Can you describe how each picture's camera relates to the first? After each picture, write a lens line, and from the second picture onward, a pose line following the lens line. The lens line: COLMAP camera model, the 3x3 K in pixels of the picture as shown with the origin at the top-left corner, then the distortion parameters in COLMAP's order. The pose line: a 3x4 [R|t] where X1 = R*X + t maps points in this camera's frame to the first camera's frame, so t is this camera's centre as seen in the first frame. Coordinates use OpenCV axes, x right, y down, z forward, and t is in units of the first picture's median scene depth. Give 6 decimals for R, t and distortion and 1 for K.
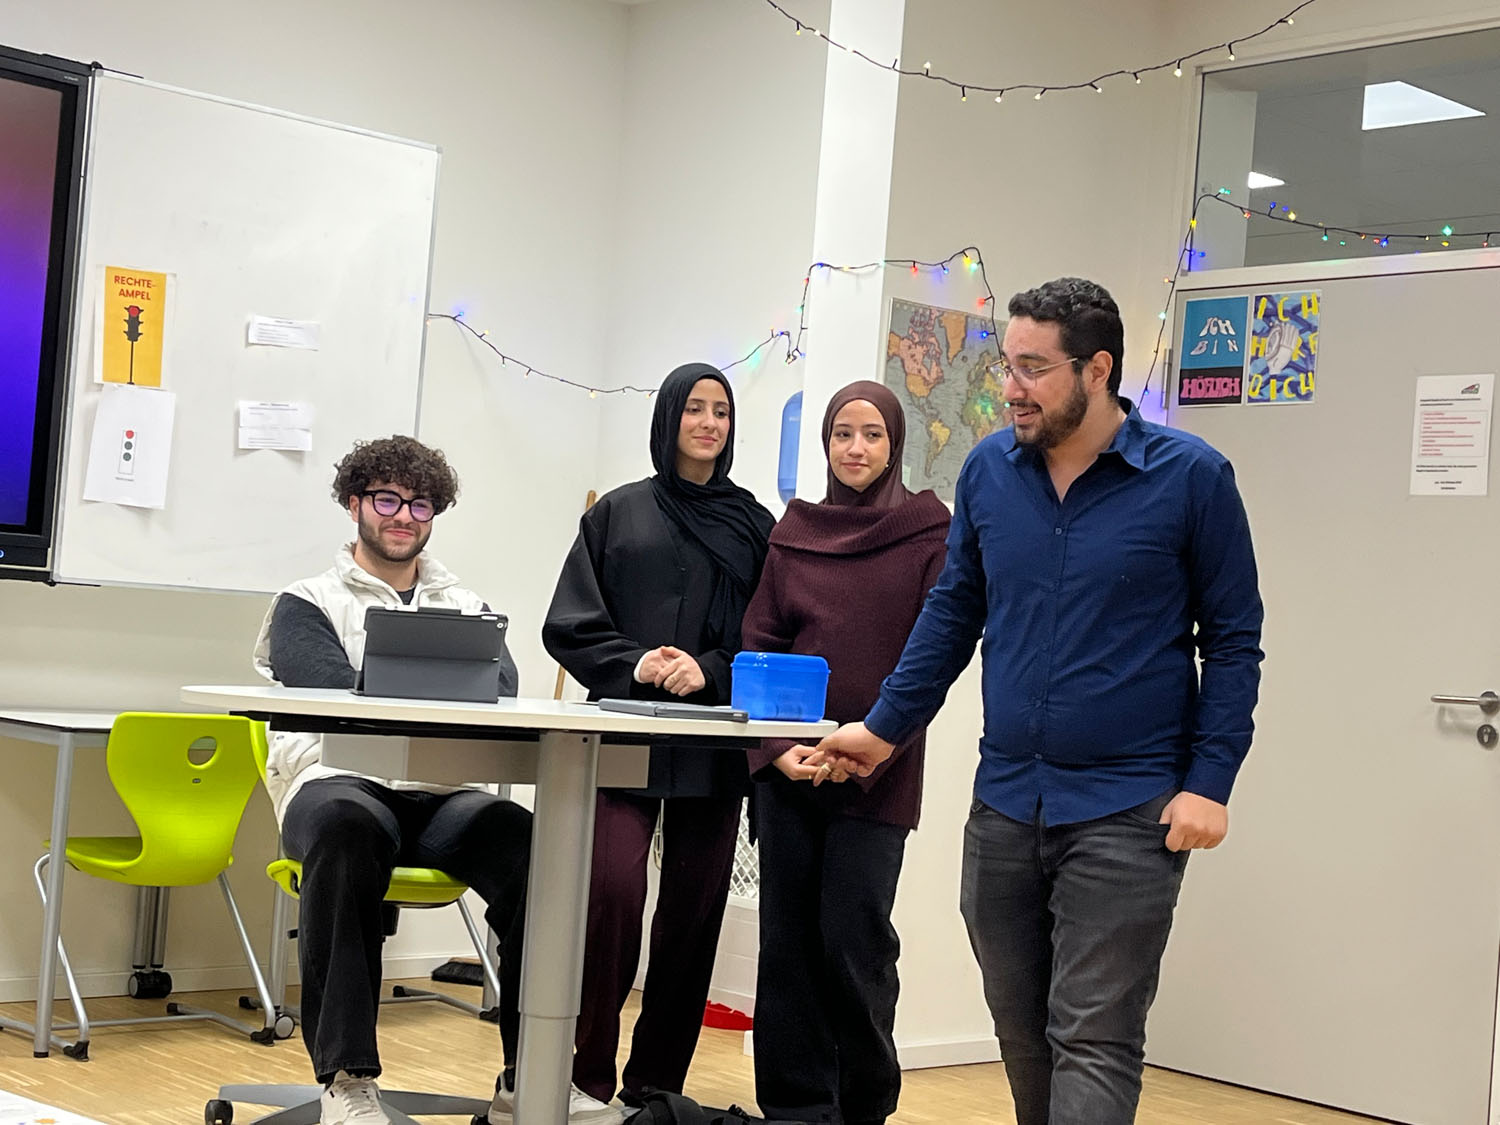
lens RADIAL K [[2375.7, 0, 757.0], [0, 2375.7, 562.9], [0, 0, 1]] dist [0.067808, 0.000000]
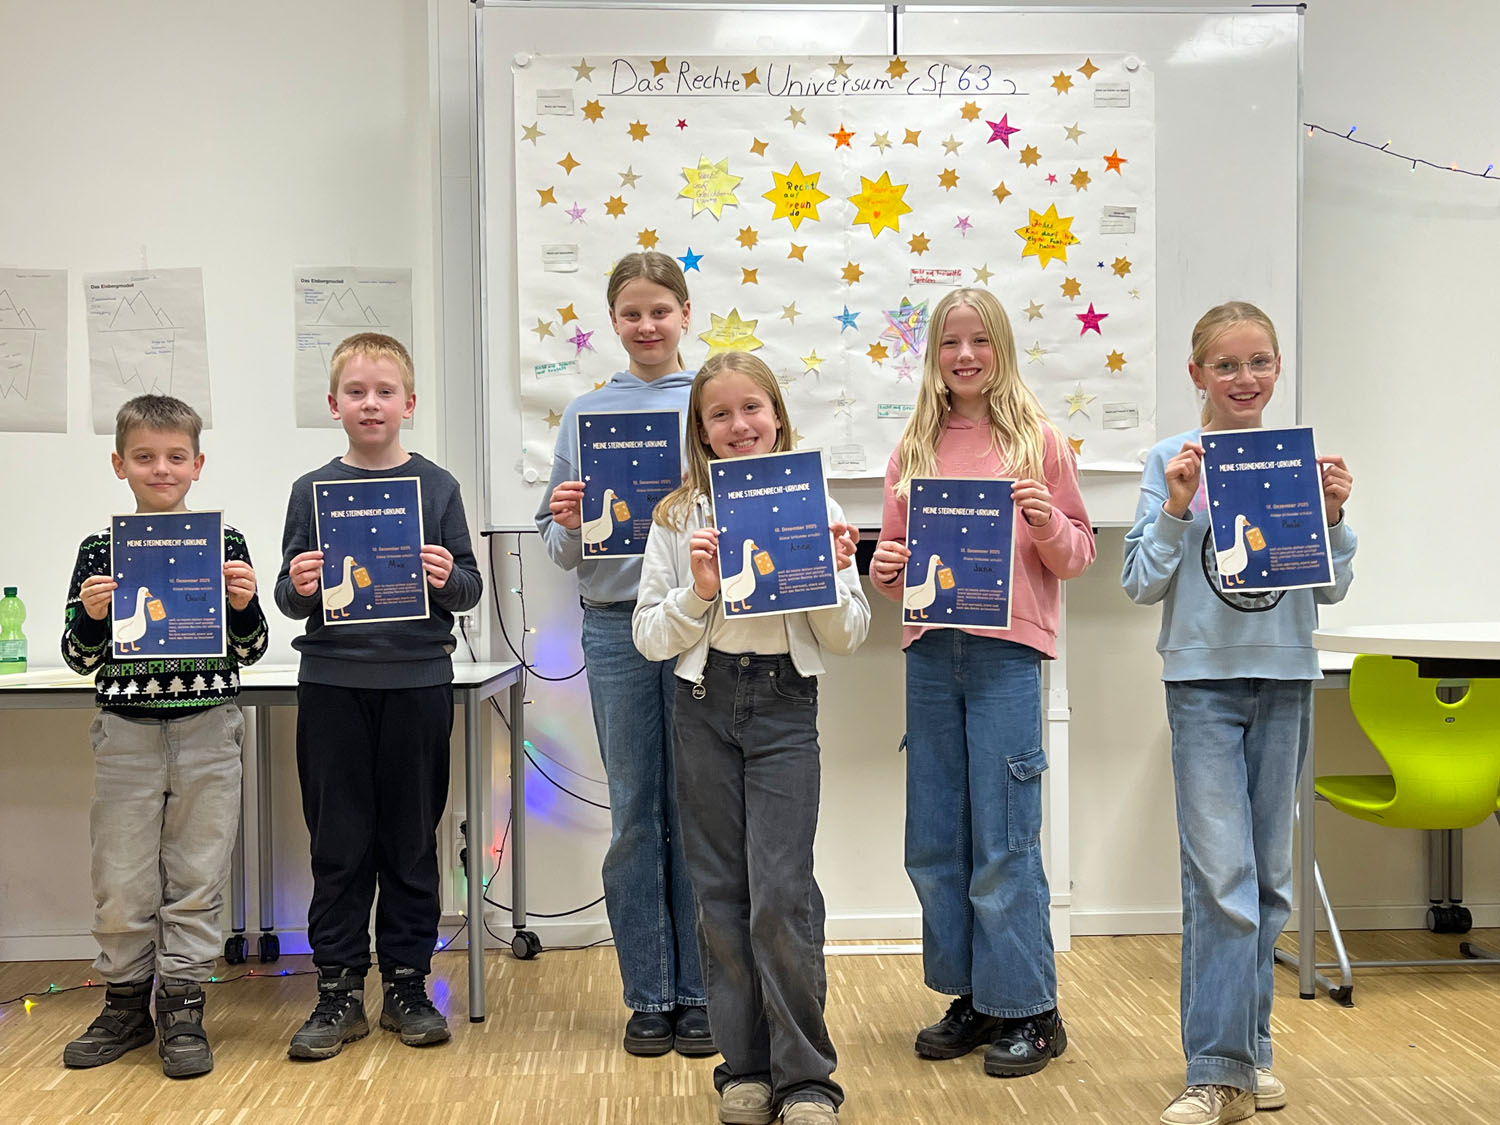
lens RADIAL K [[1884.4, 0, 750.1], [0, 1884.4, 585.0], [0, 0, 1]] dist [0.002010, 0.000000]
pose [[0.766687, -0.056951, -0.639490, 0.034295], [0.083592, 0.996434, 0.011480, 0.005401], [0.636556, -0.062258, 0.768713, 0.243156]]
